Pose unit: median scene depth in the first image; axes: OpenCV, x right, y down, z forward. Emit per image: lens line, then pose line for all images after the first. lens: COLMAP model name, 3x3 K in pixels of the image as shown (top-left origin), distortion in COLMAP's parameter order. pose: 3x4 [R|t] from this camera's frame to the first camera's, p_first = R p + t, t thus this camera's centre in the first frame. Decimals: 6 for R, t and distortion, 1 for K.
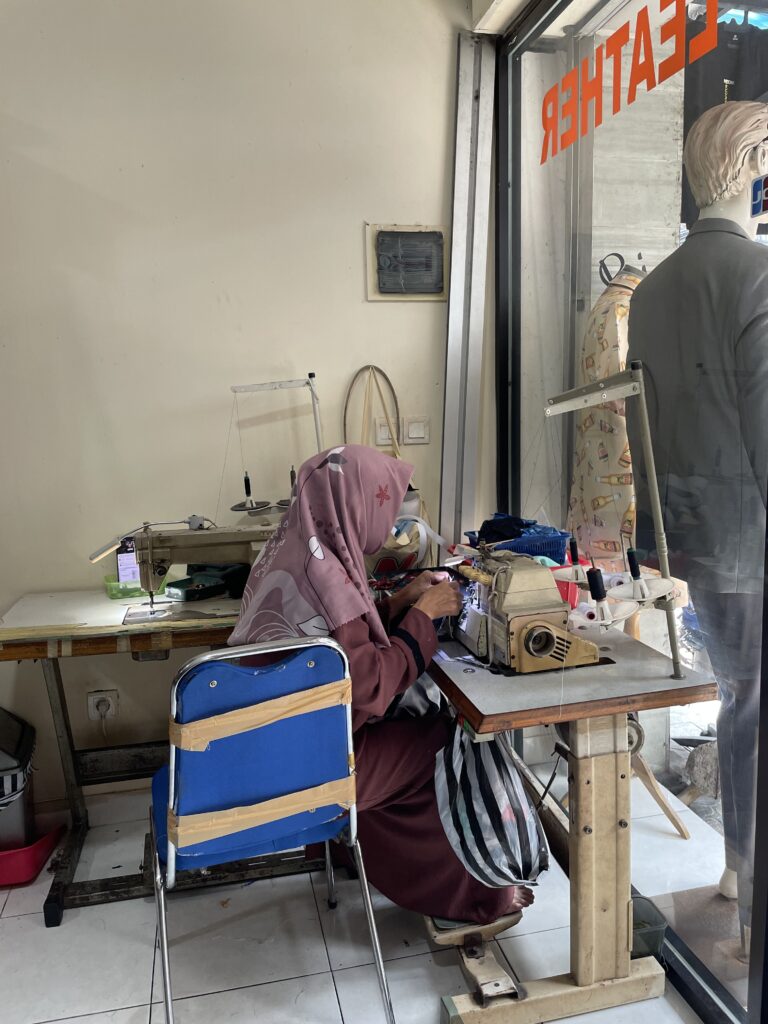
lens RADIAL K [[745.5, 0, 417.3], [0, 745.5, 513.1], [0, 0, 1]] dist [0.107292, -0.135640]
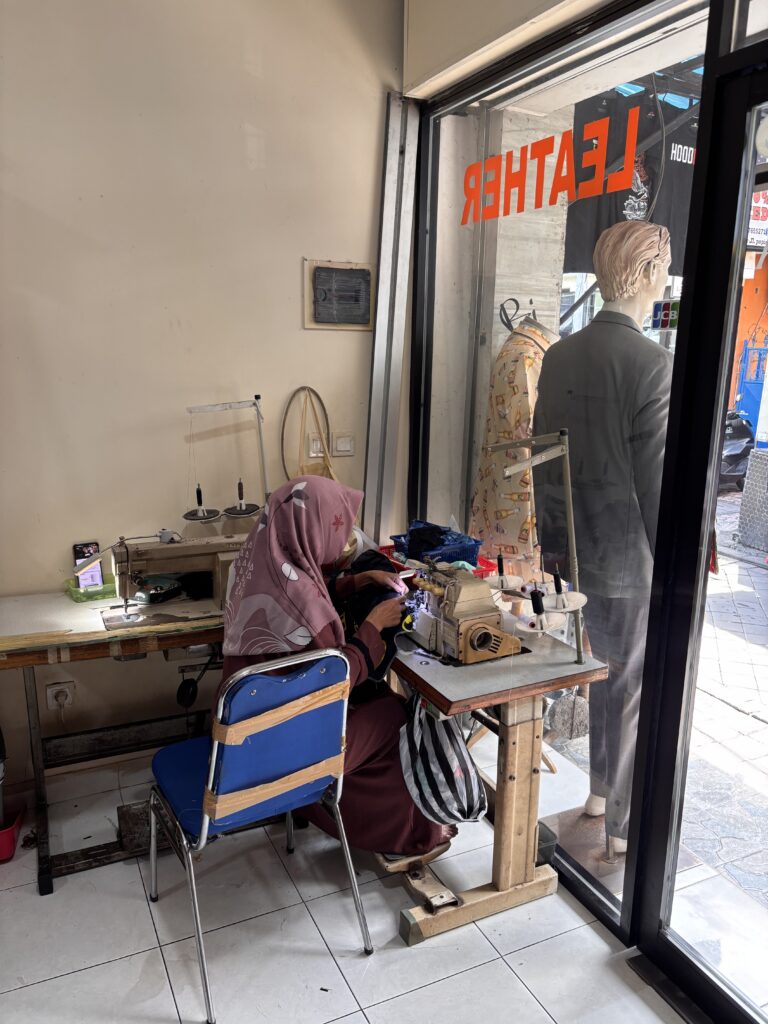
lens RADIAL K [[764.9, 0, 384.0], [0, 764.9, 512.0], [0, 0, 1]] dist [0.069621, -0.098615]
pose [[0.975088, -0.002224, 0.221809, -0.245550], [-0.016370, 0.996502, 0.081955, -0.128229], [-0.221215, -0.083544, 0.971640, -0.187196]]
